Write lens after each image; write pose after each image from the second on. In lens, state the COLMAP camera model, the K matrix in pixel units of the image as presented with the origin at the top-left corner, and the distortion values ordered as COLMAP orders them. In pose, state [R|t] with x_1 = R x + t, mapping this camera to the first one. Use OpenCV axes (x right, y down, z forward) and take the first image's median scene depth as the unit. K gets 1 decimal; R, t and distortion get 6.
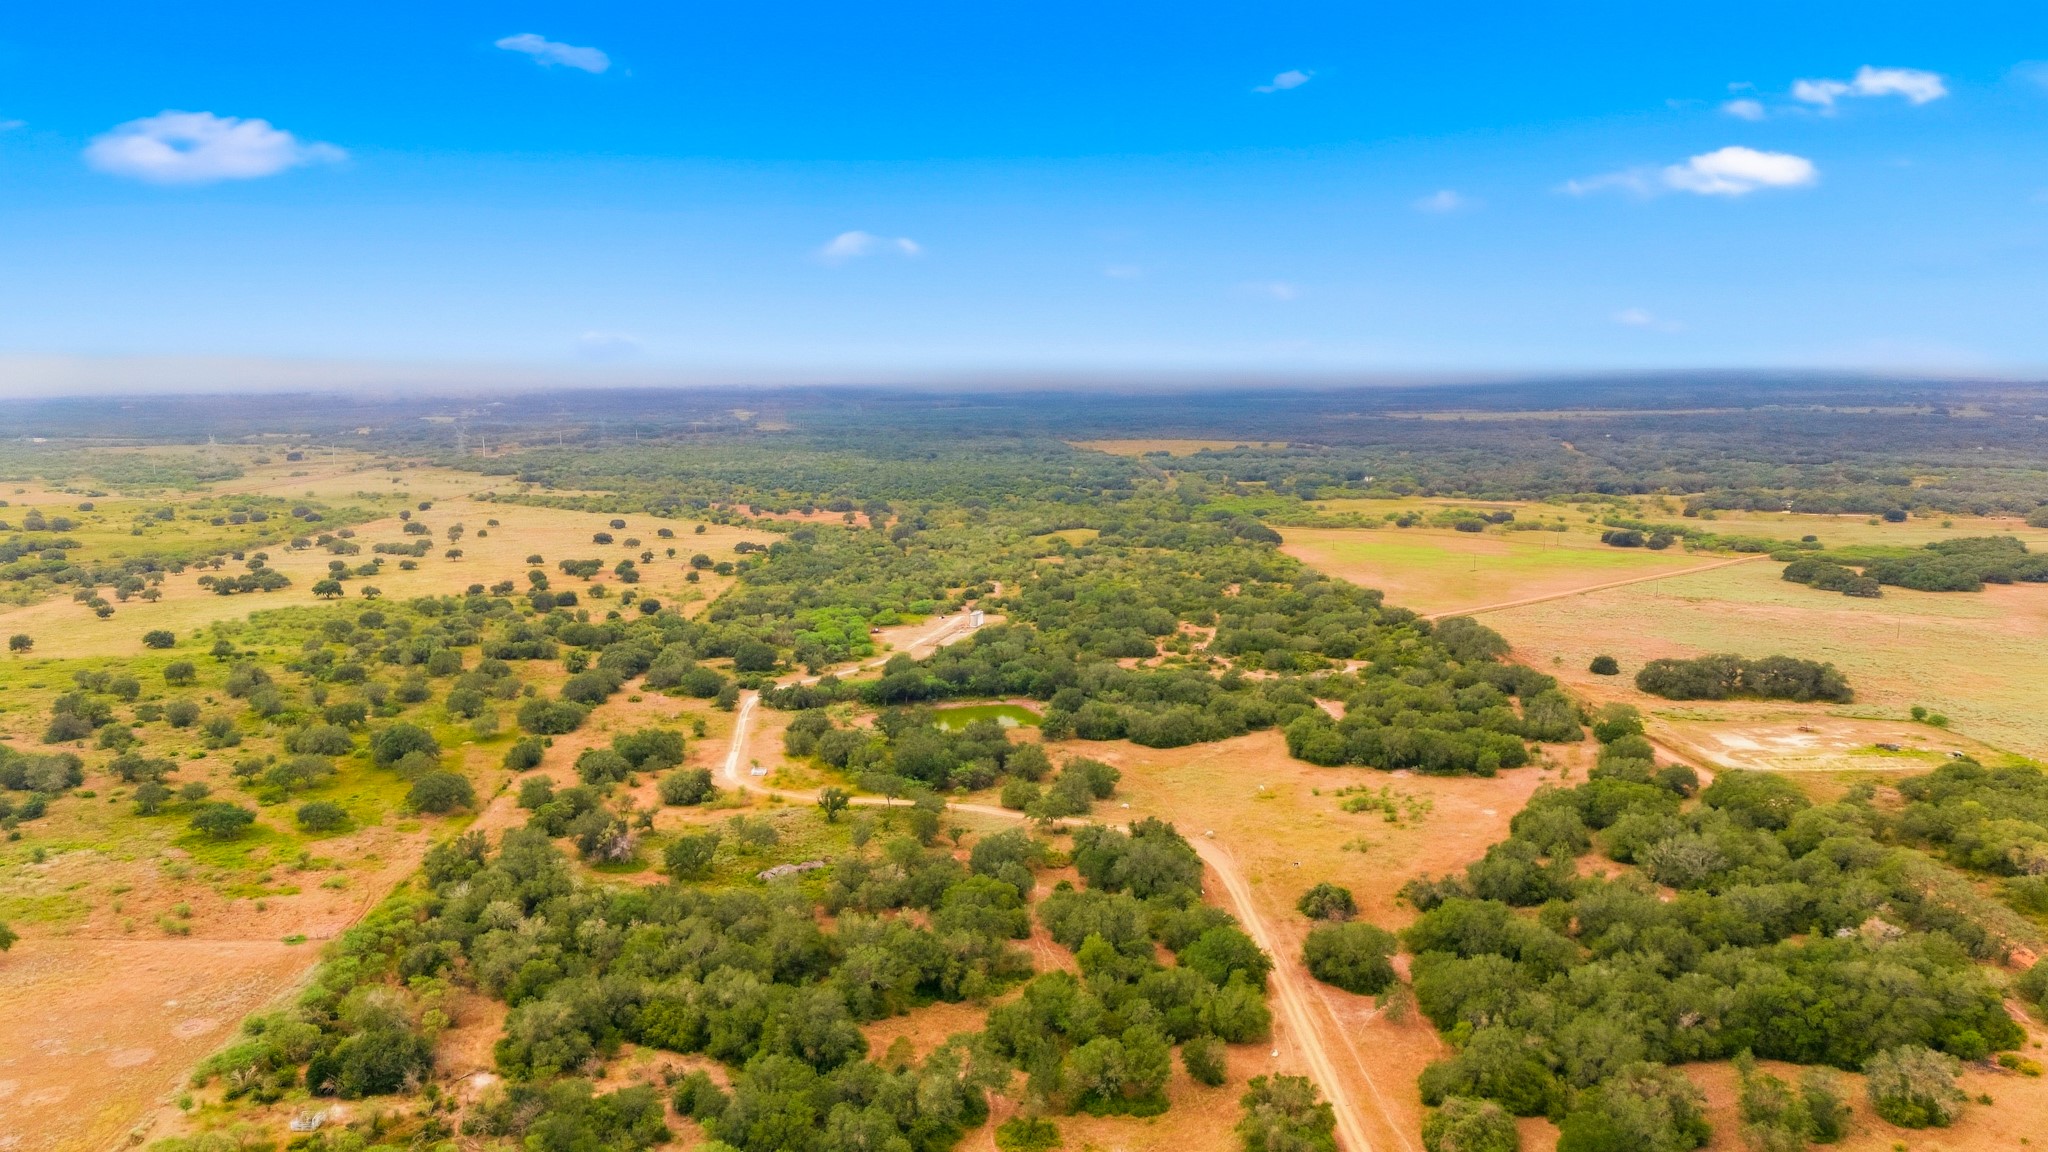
lens RADIAL K [[1503.8, 0, 1020.3], [0, 1503.8, 582.1], [0, 0, 1]] dist [0.087826, -0.087424]
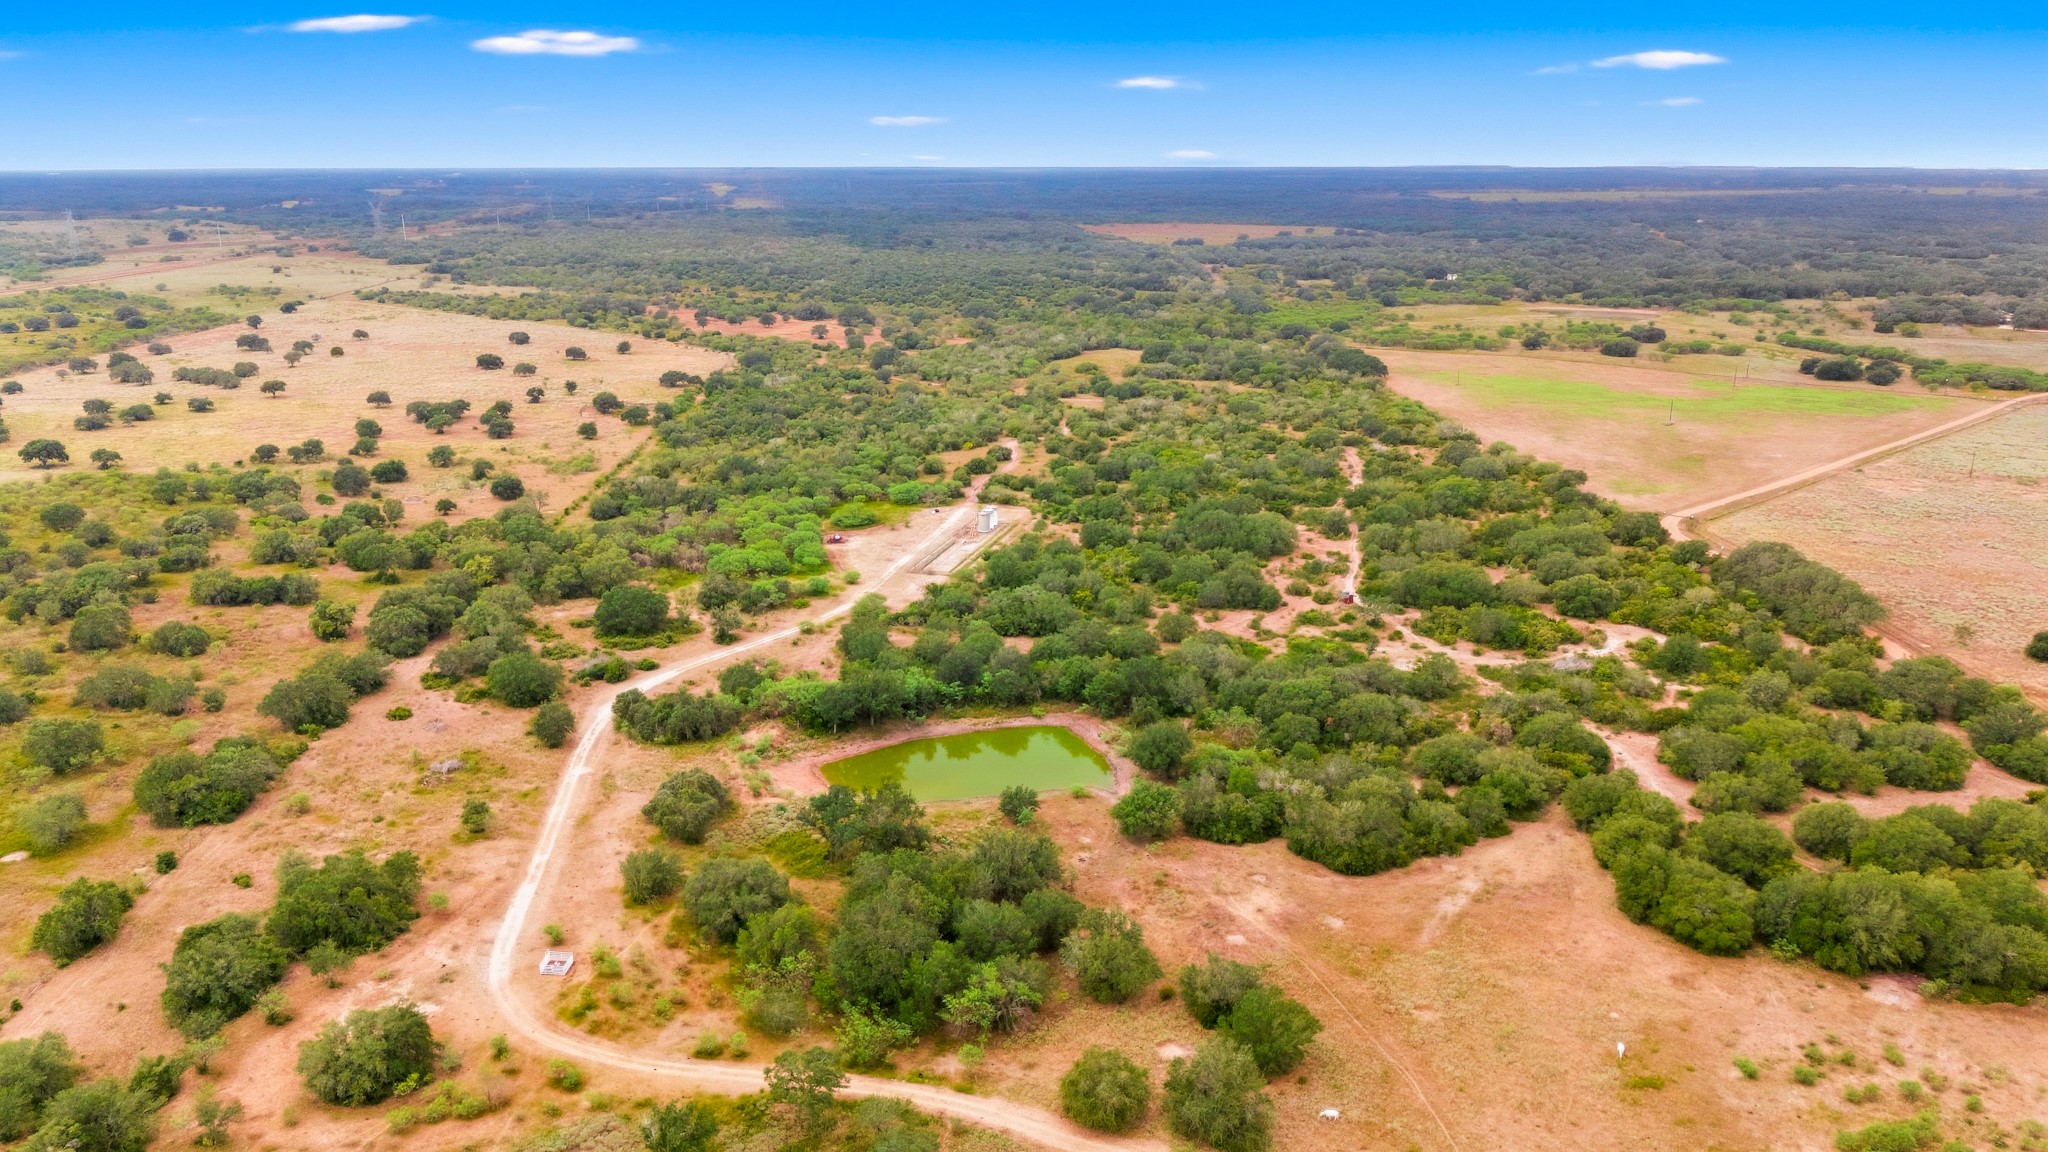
lens RADIAL K [[1503.8, 0, 1019.8], [0, 1503.8, 579.2], [0, 0, 1]] dist [0.087826, -0.087424]
pose [[0.999977, 0.006710, 0.001368, -0.010461], [-0.006836, 0.990083, 0.140317, -0.028441], [-0.000413, -0.140323, 0.990106, 0.222714]]
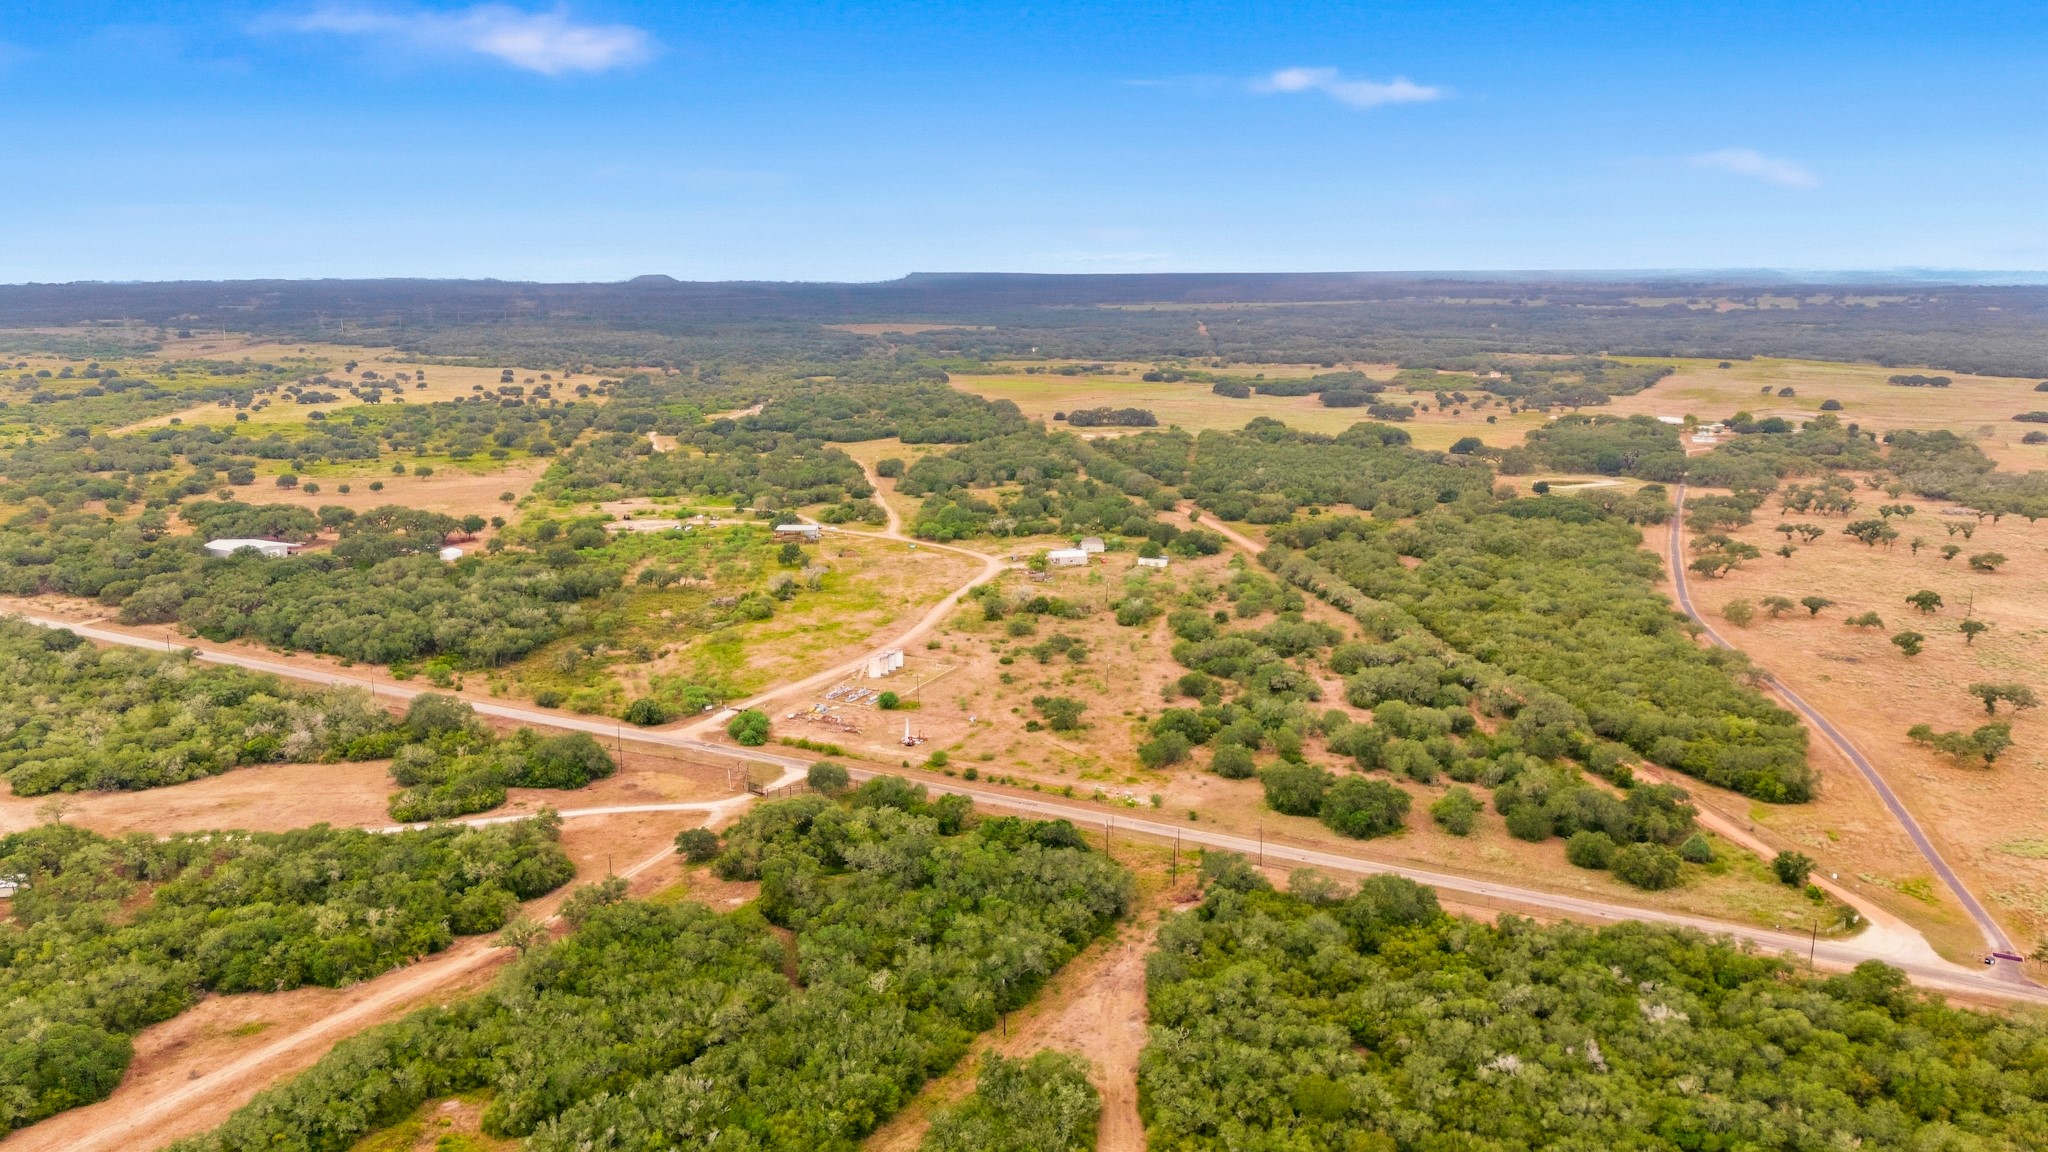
lens RADIAL K [[1503.8, 0, 1023.8], [0, 1503.8, 572.6], [0, 0, 1]] dist [0.087826, -0.087424]
pose [[0.988183, -0.026937, 0.150891, 0.004283], [0.017453, 0.997808, 0.063827, 0.074717], [-0.152280, -0.060439, 0.986488, -0.591723]]
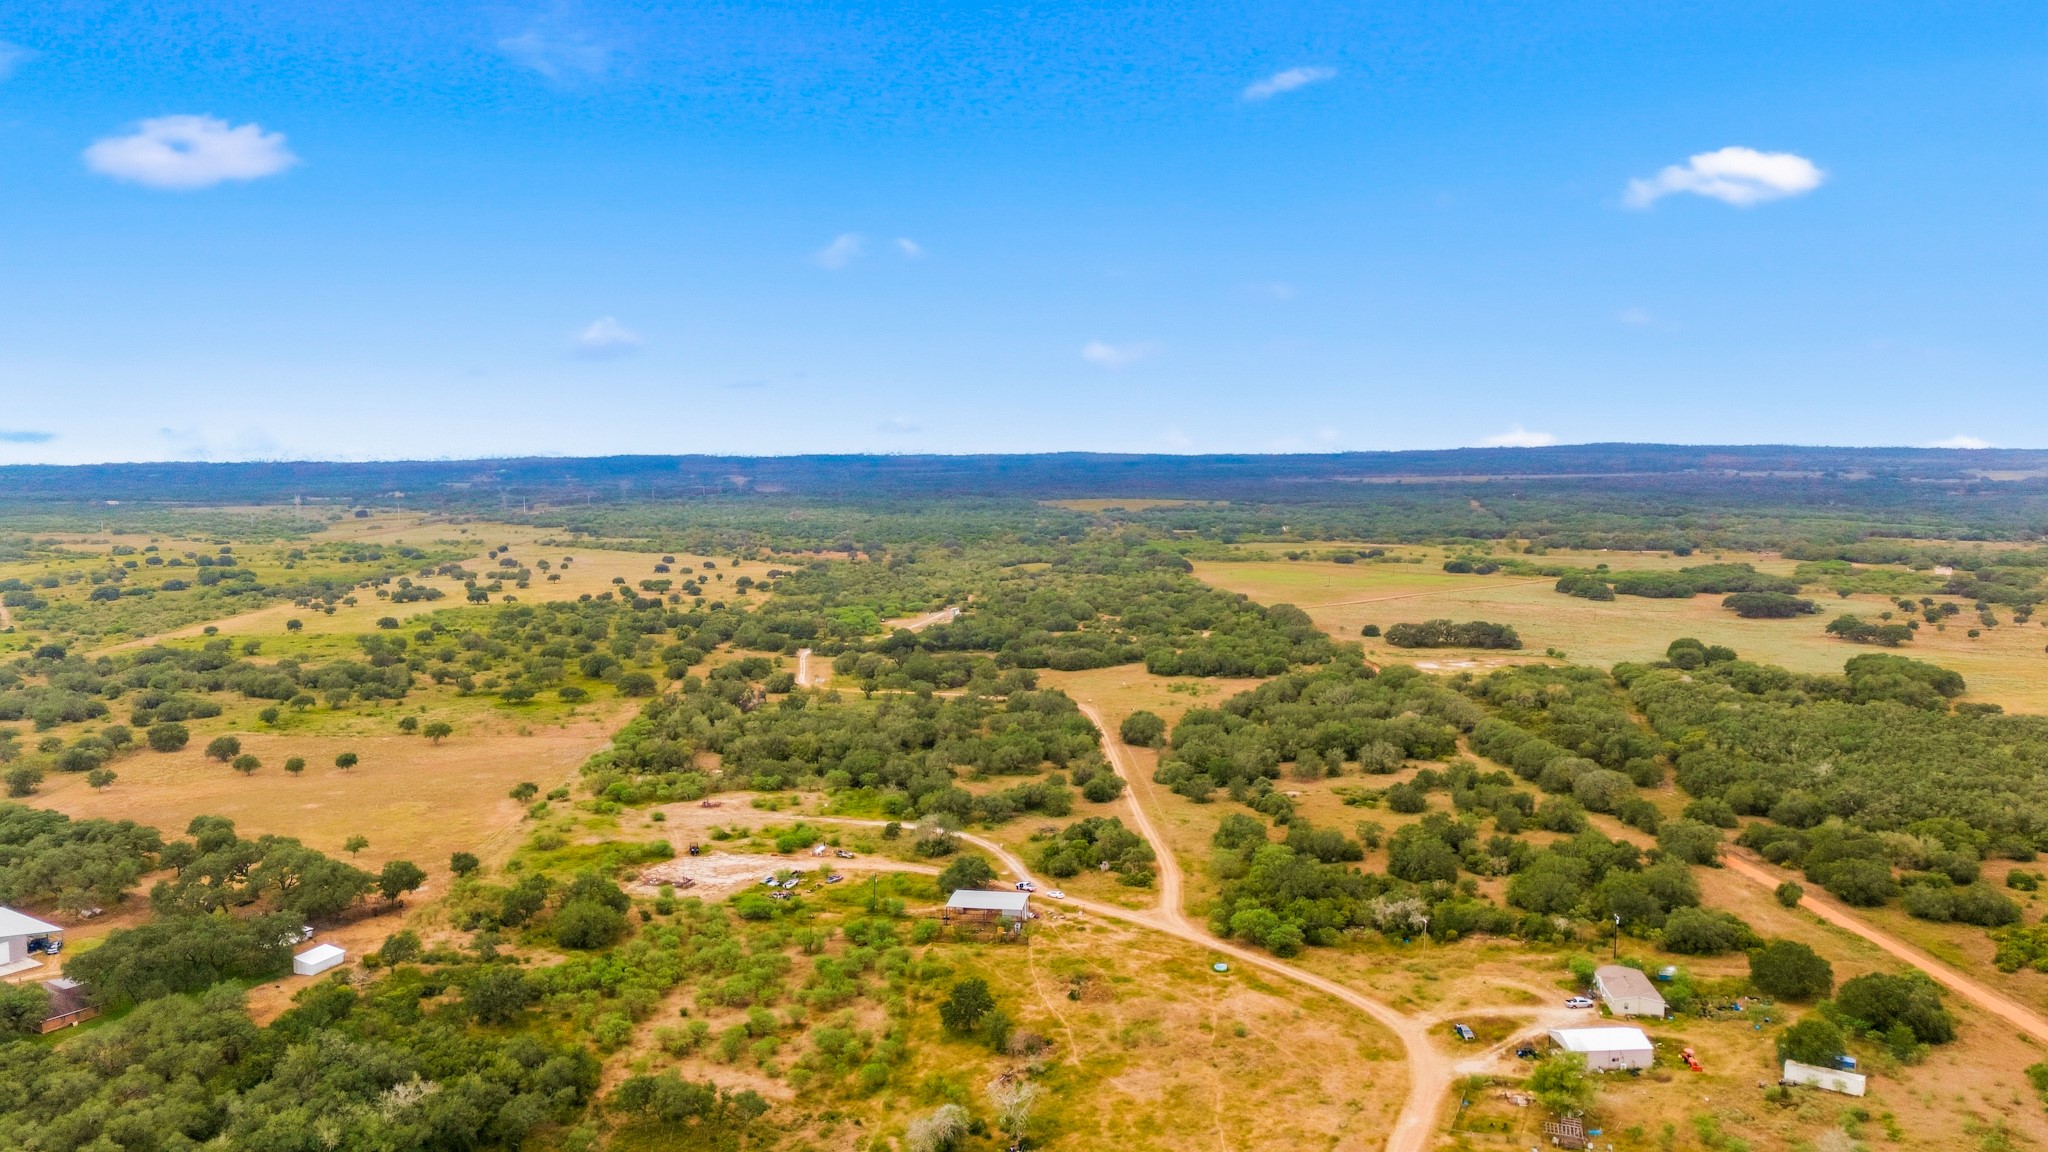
lens RADIAL K [[1503.8, 0, 1017.3], [0, 1503.8, 571.4], [0, 0, 1]] dist [0.087826, -0.087424]
pose [[0.999935, -0.002567, 0.011150, 0.009319], [0.003138, 0.998670, -0.051469, 0.038694], [-0.011003, 0.051501, 0.998612, -0.265706]]
